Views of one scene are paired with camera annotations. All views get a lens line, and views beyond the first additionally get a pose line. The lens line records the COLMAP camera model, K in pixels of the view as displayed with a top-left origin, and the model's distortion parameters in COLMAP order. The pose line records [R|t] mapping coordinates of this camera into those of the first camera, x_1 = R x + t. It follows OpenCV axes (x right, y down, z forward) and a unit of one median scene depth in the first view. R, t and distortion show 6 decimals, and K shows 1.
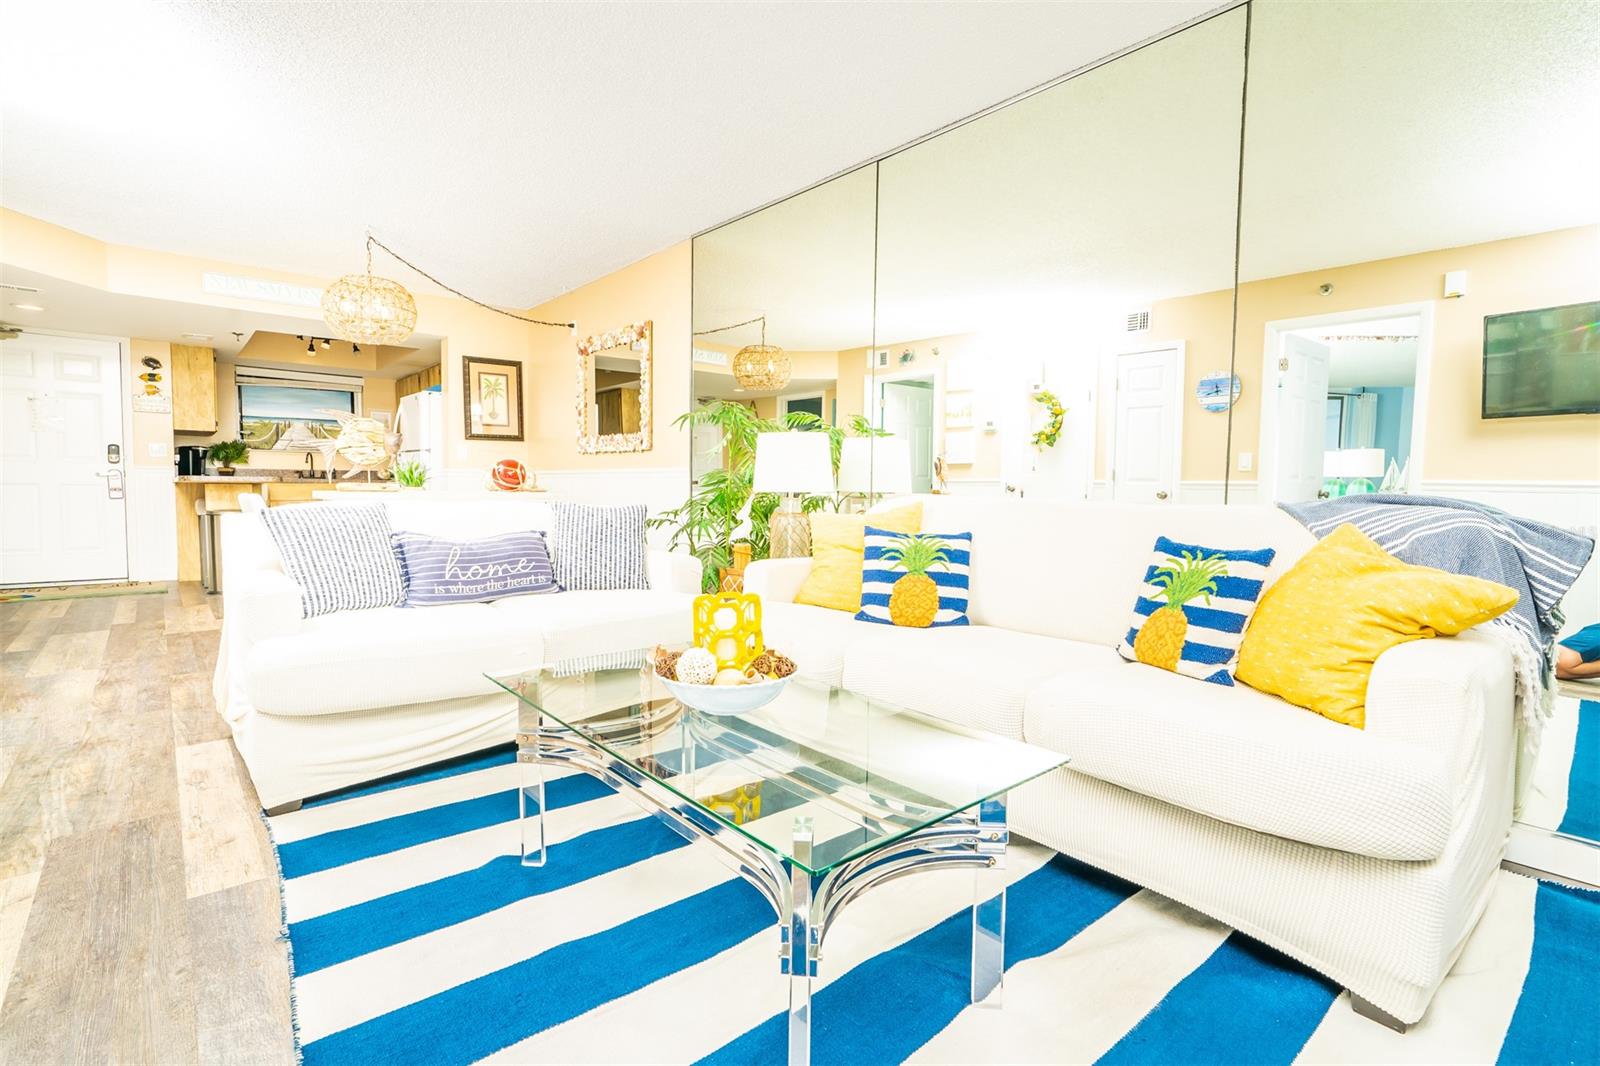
lens RADIAL K [[761.4, 0, 800.0], [0, 761.4, 533.0], [0, 0, 1]] dist [0.001287, 0.000953]
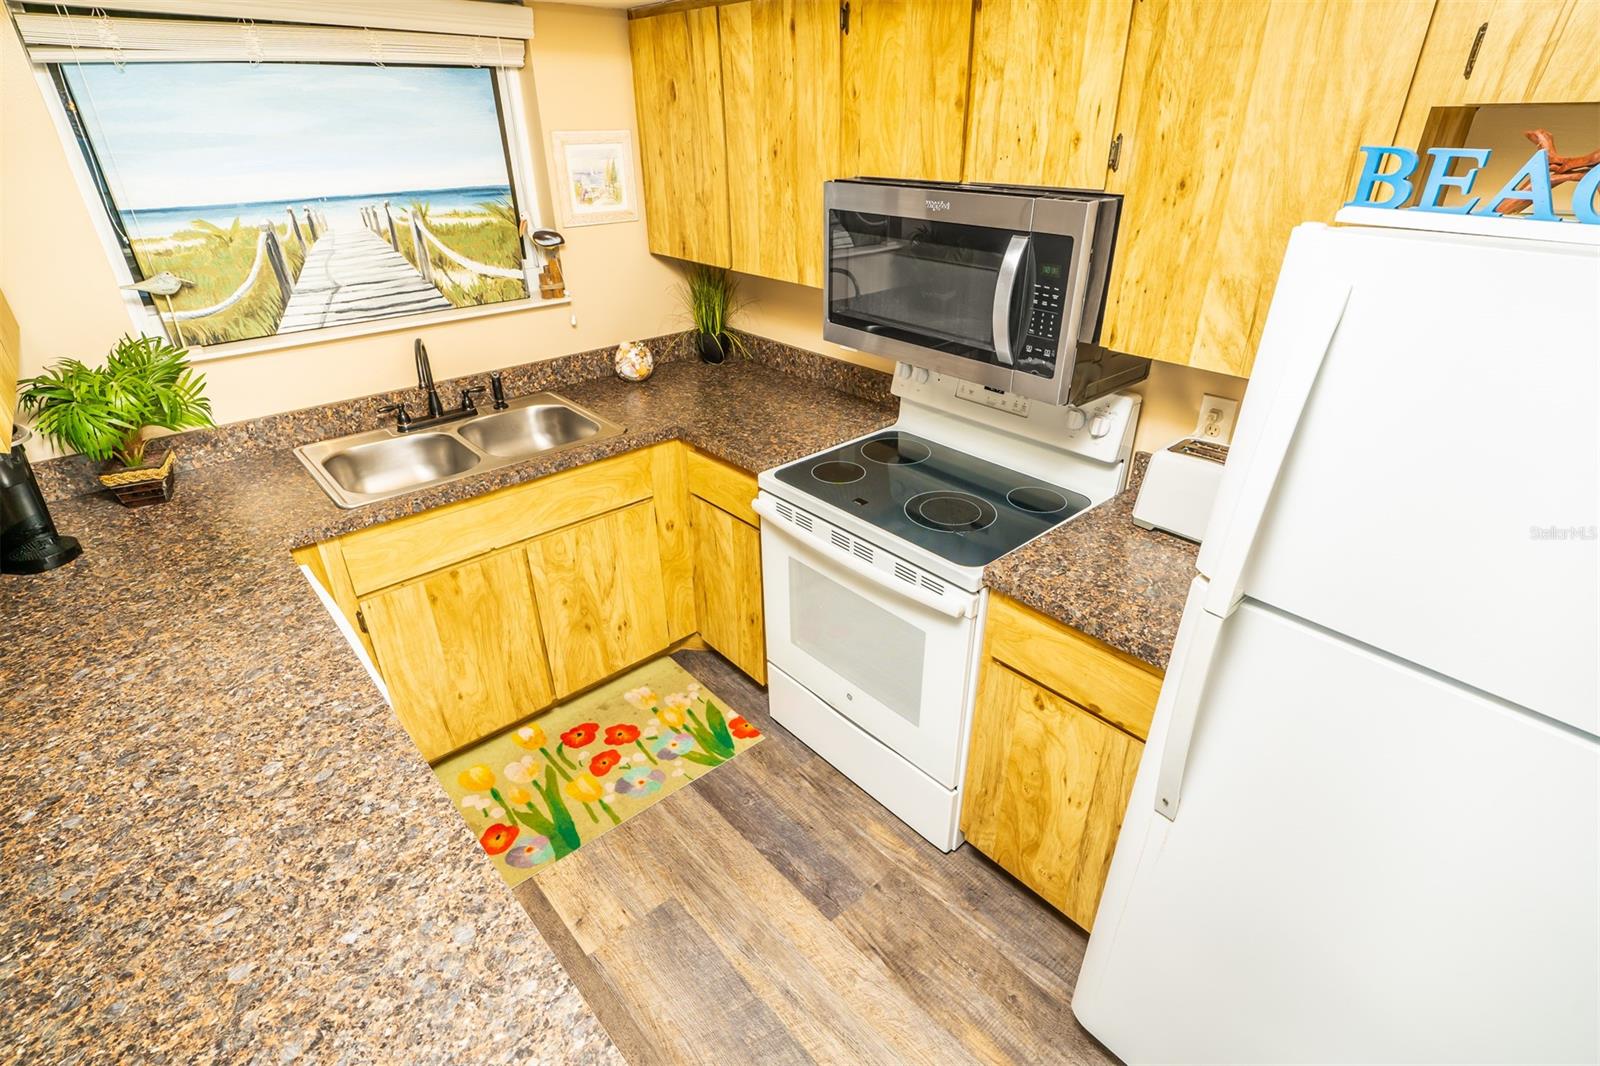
lens RADIAL K [[779.9, 0, 803.7], [0, 779.9, 528.3], [0, 0, 1]] dist [-0.021961, 0.009973]
pose [[0.999642, -0.021921, 0.015340, -0.590902], [0.013689, 0.911661, 0.410716, -0.179112], [-0.022988, -0.410359, 0.911634, 0.828853]]
